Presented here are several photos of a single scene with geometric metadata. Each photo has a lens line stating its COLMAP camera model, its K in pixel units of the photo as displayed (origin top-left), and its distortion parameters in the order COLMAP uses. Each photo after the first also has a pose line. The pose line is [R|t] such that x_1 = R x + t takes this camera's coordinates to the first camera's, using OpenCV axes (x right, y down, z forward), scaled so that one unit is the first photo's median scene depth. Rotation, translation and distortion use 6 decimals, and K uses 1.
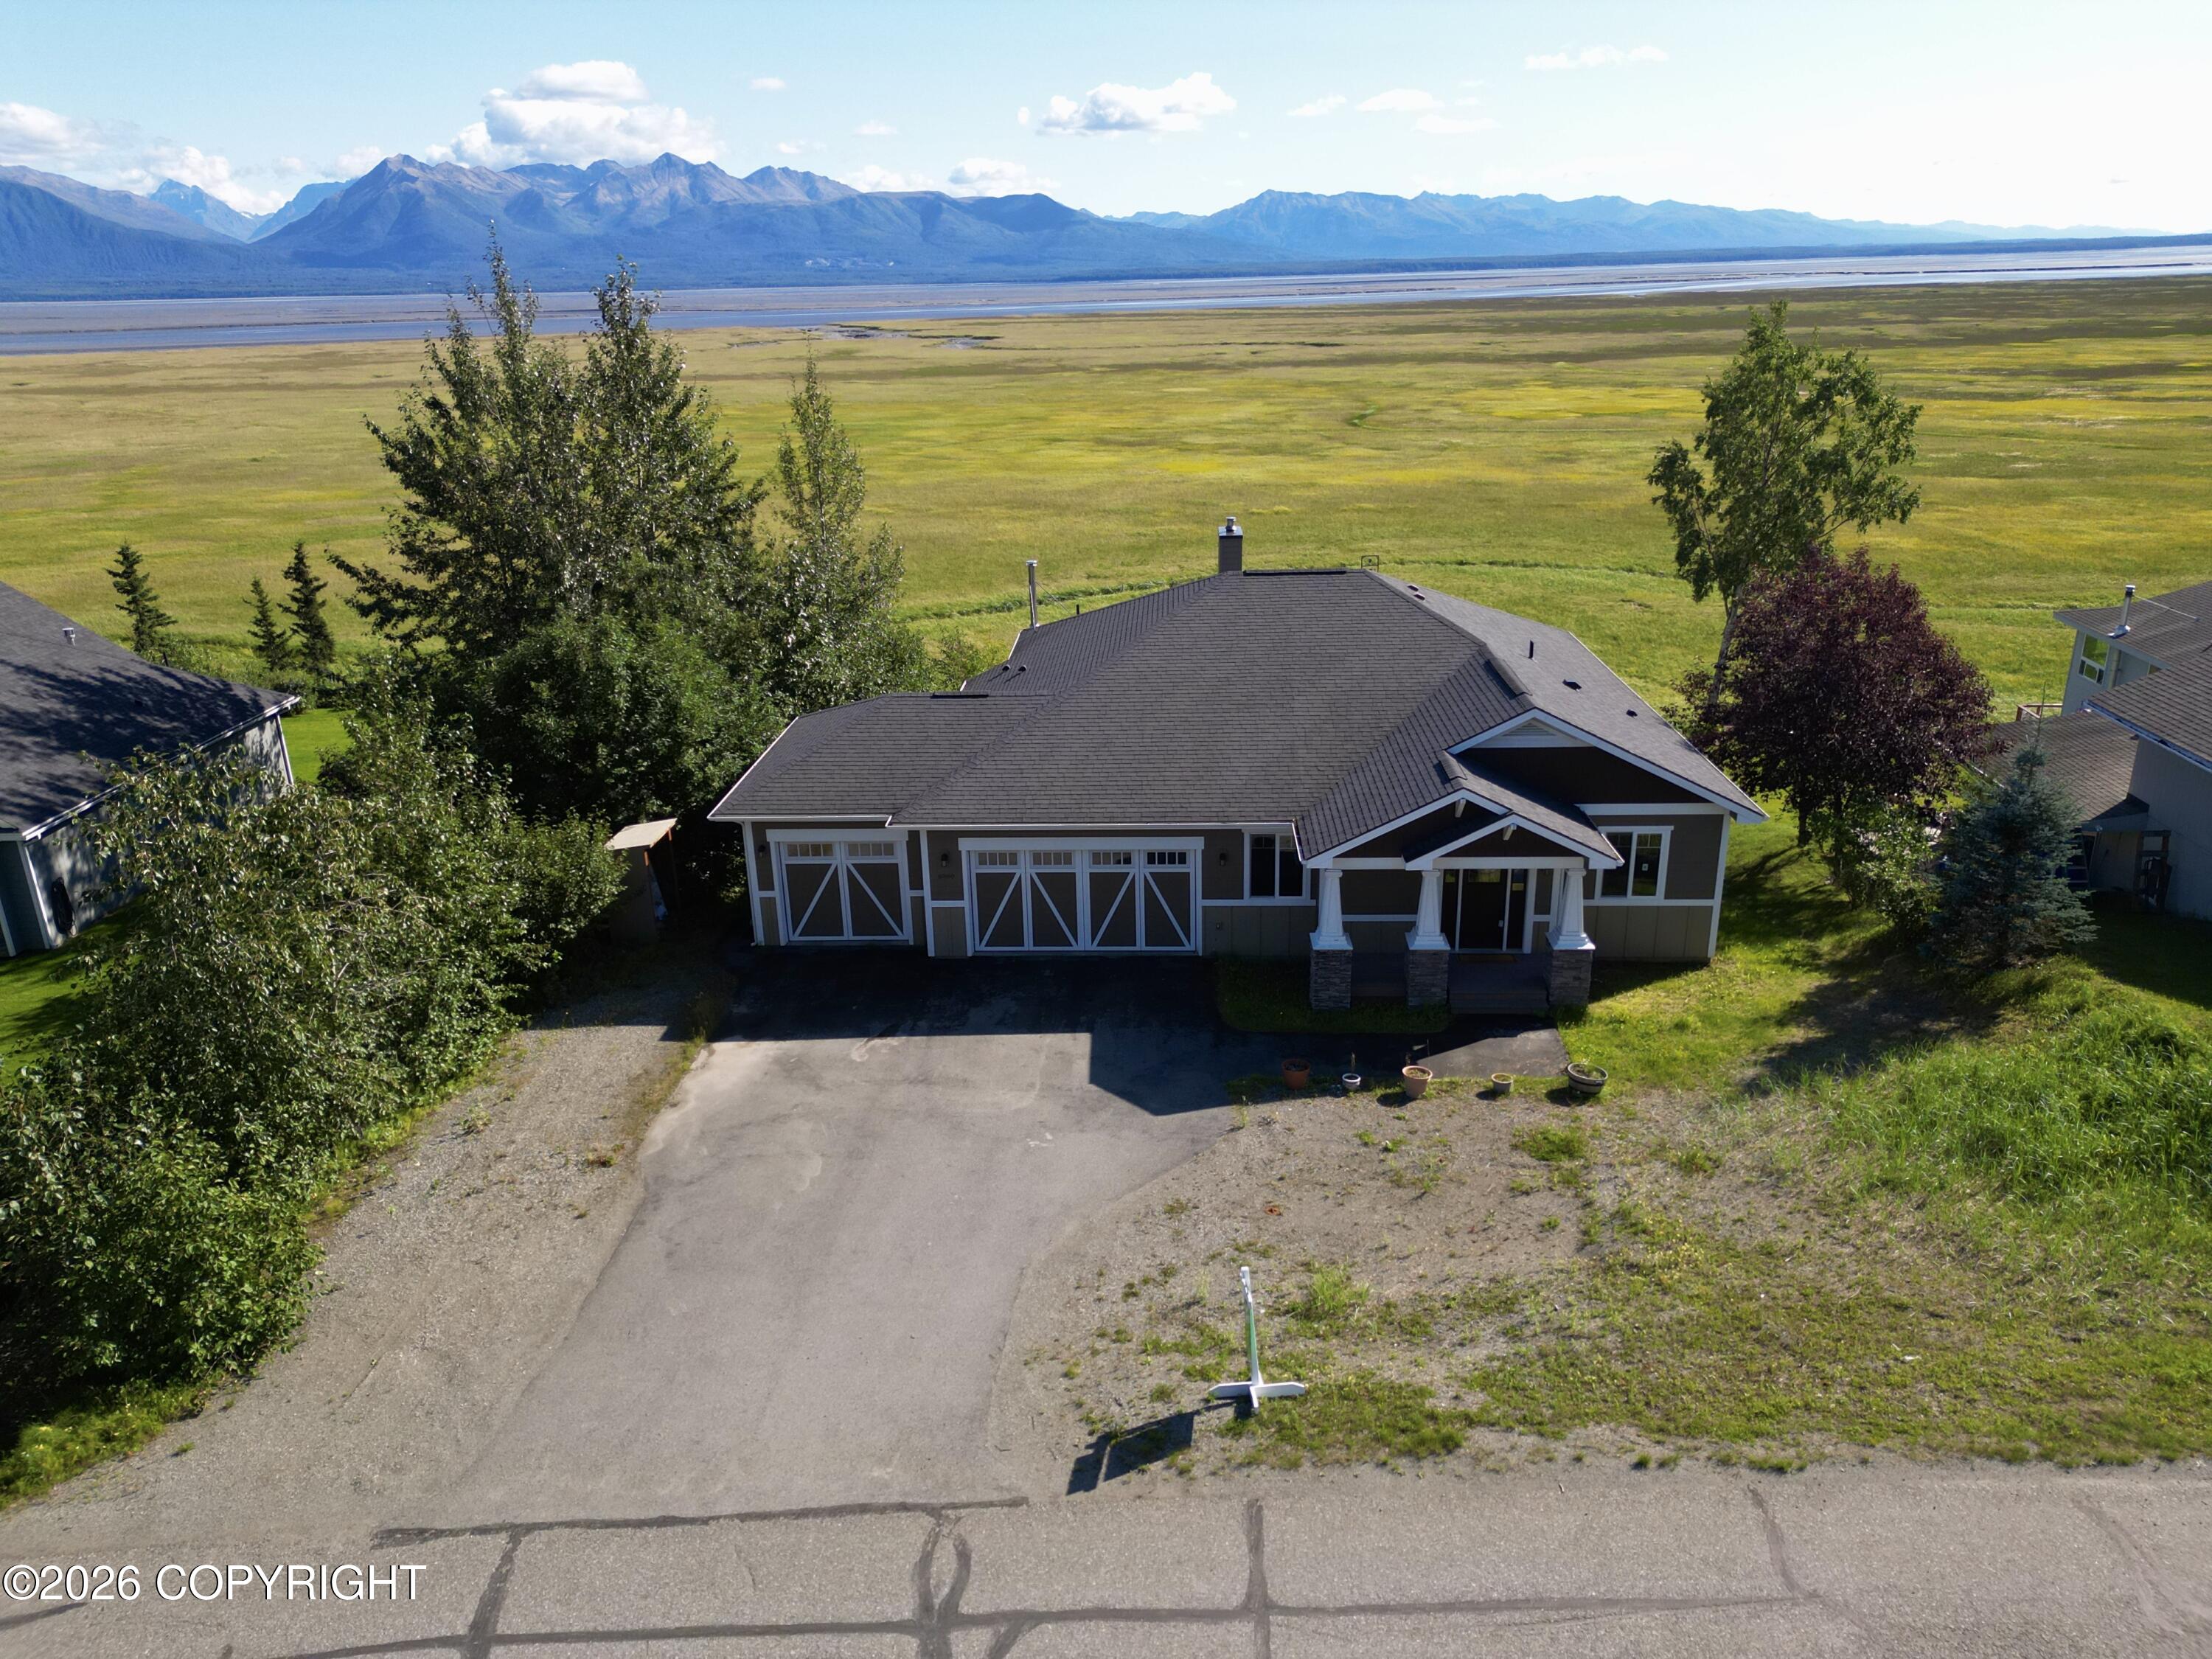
lens RADIAL K [[1541.4, 0, 1102.2], [0, 1541.4, 824.3], [0, 0, 1]] dist [0.069704, -0.065464]
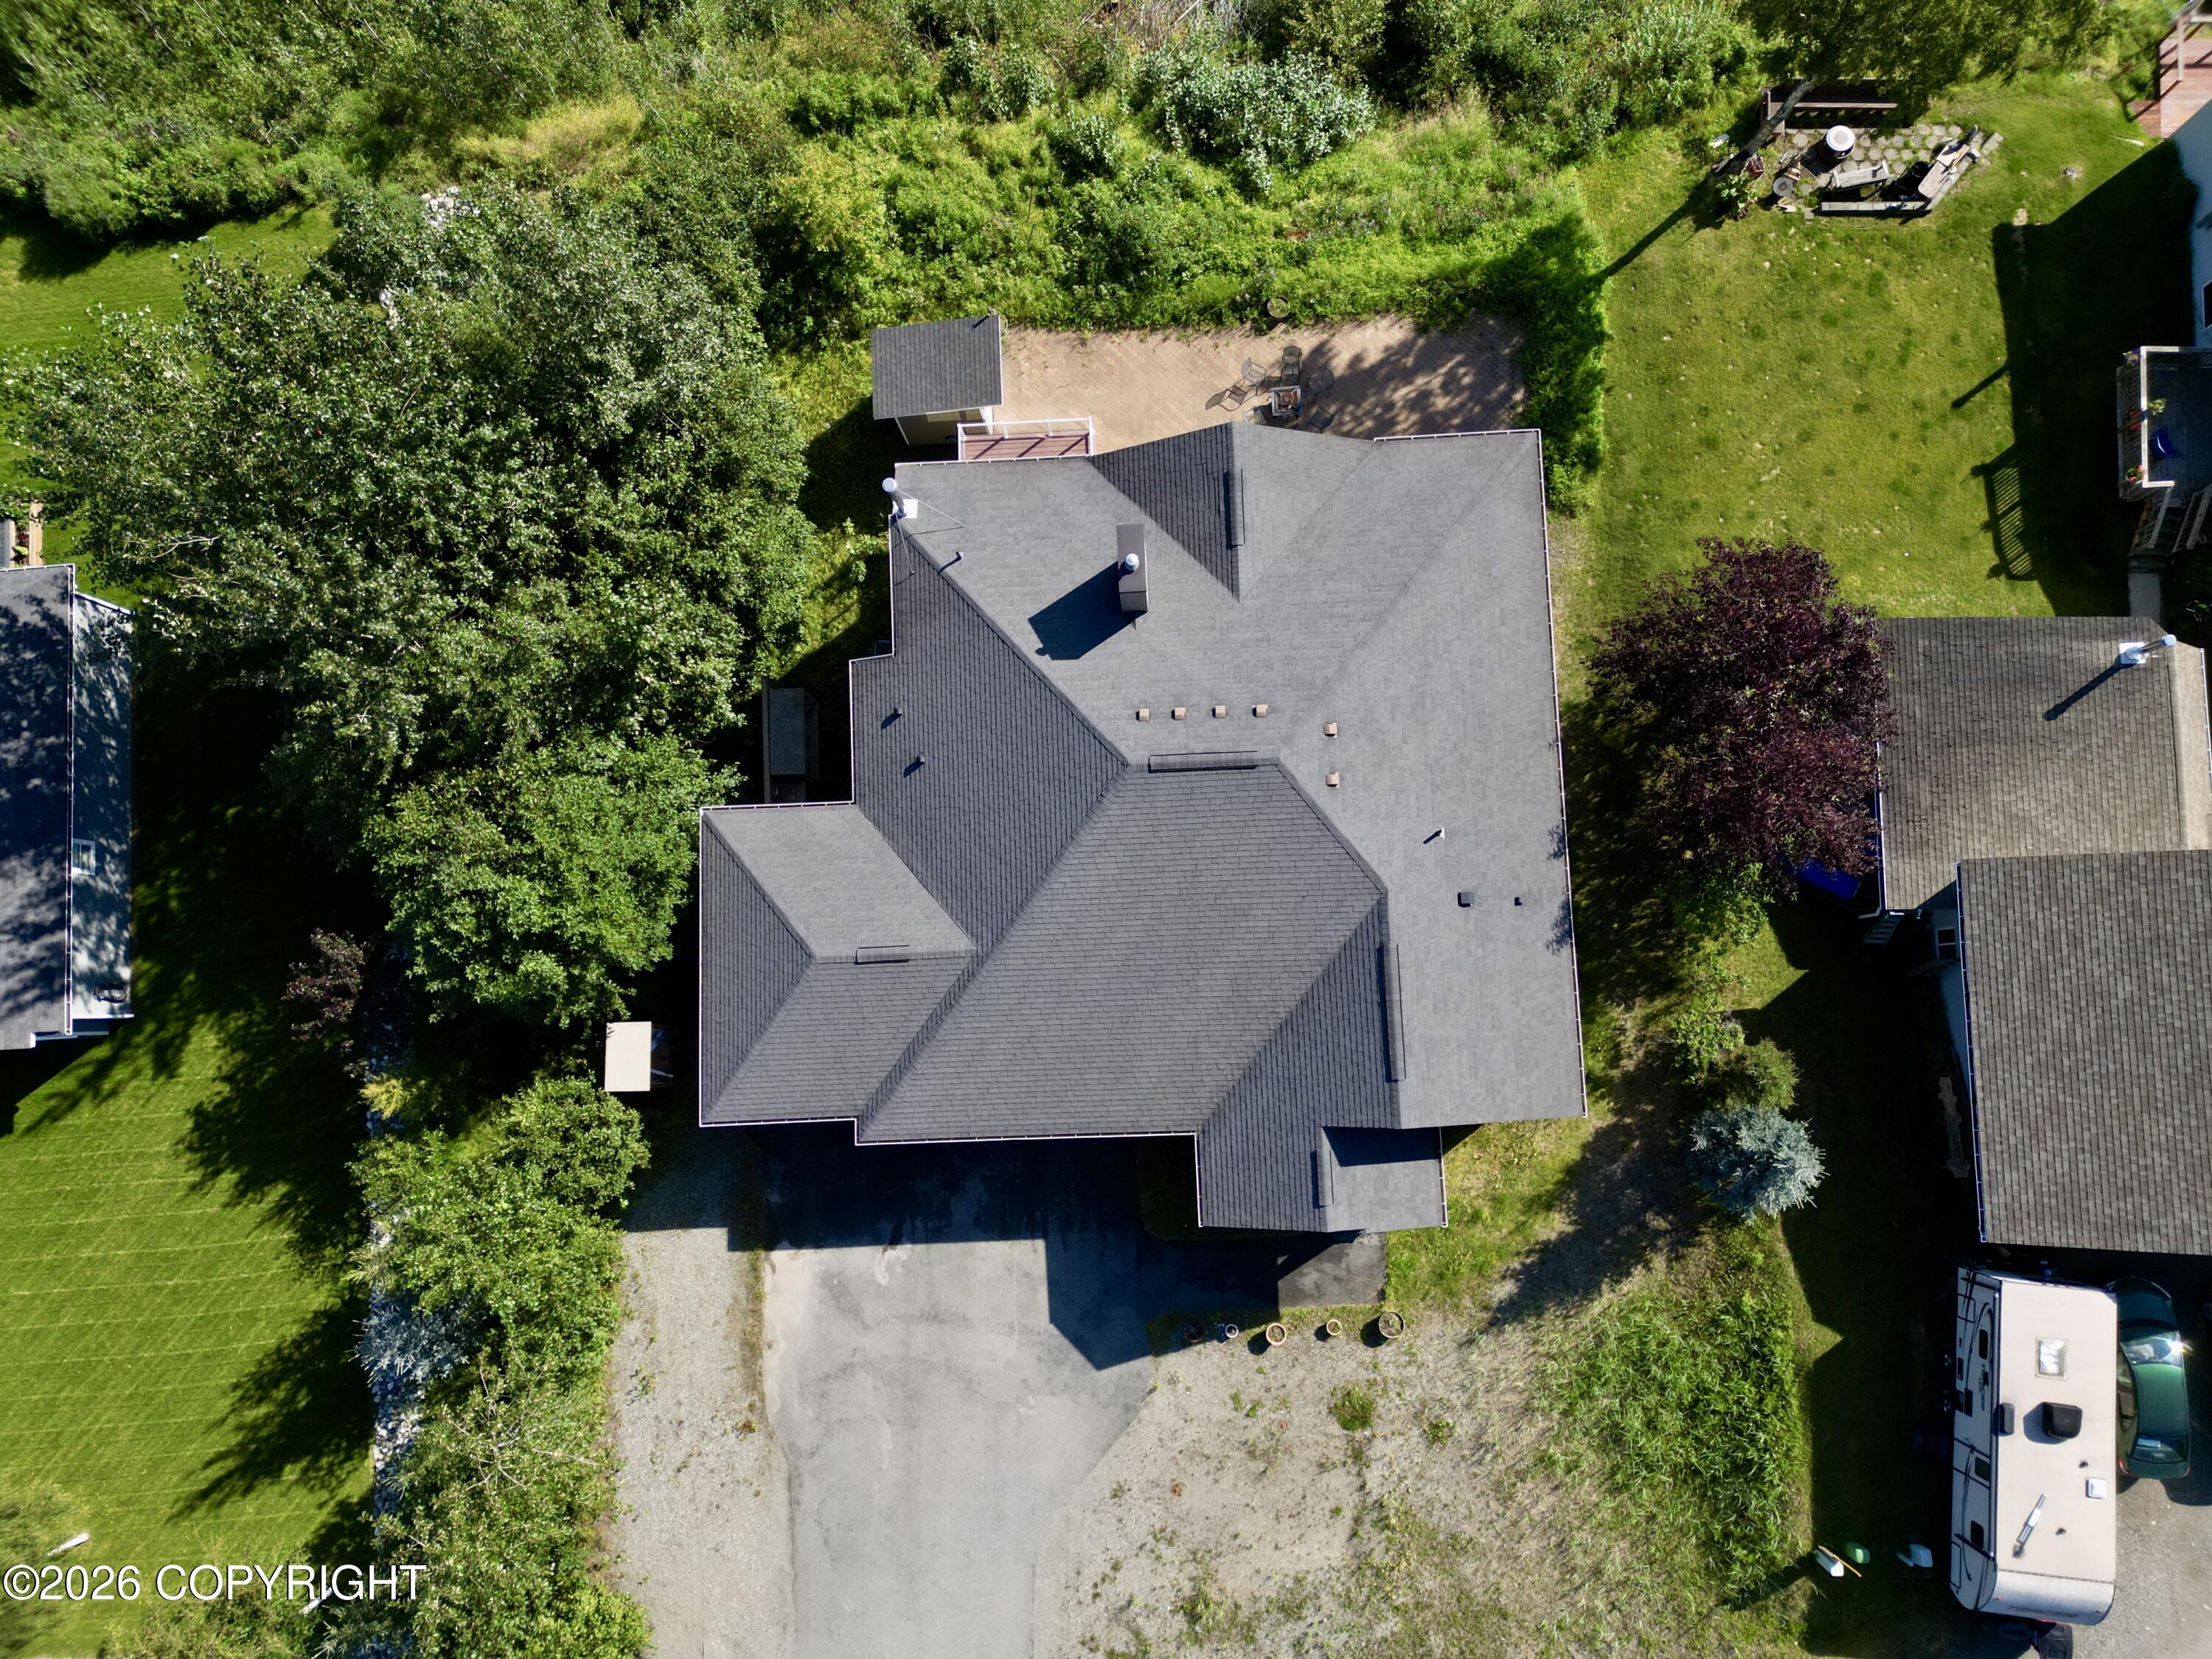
lens RADIAL K [[1541.4, 0, 1109.6], [0, 1541.4, 826.4], [0, 0, 1]] dist [0.069704, -0.065464]
pose [[0.995895, -0.089102, -0.015945, 0.093968], [0.053746, 0.440337, 0.896222, -1.138898], [-0.072834, -0.893400, 0.443319, 0.654194]]
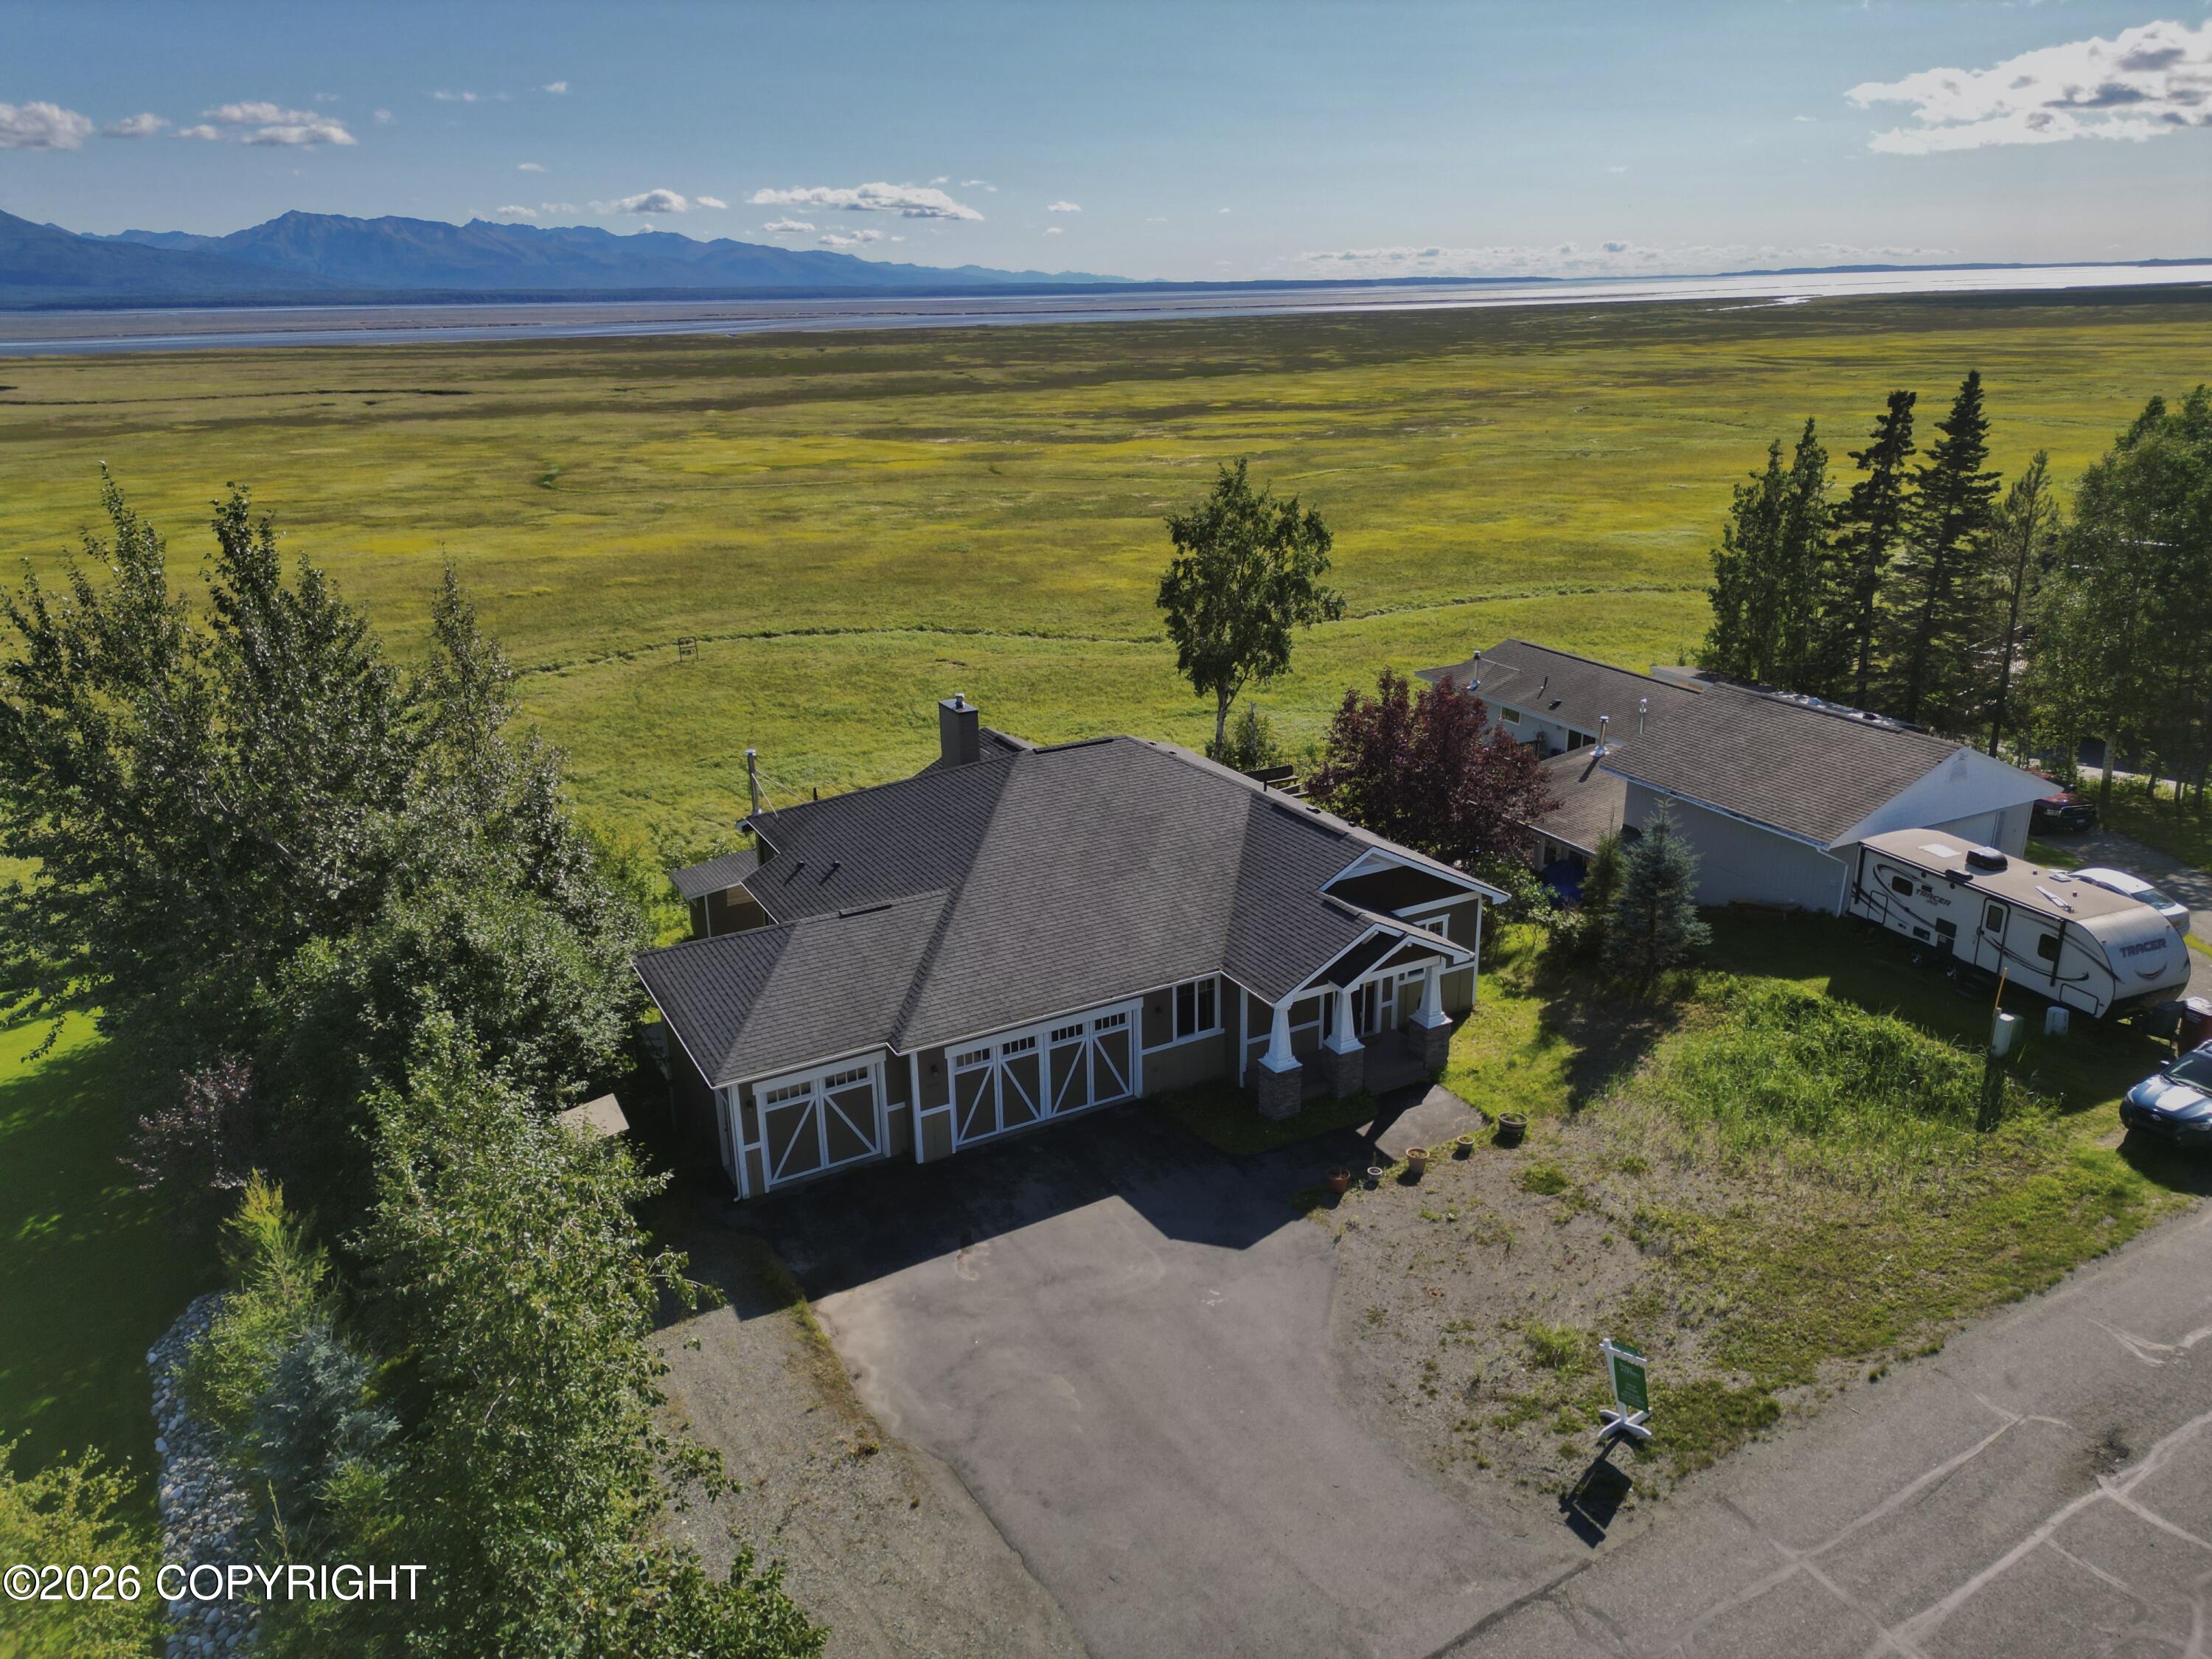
lens RADIAL K [[1541.4, 0, 1102.5], [0, 1541.4, 817.3], [0, 0, 1]] dist [0.069704, -0.065464]
pose [[0.853441, -0.160423, 0.495886, -0.504851], [0.171867, 0.984856, 0.022818, -0.154467], [-0.492036, 0.065753, 0.868088, -0.001822]]
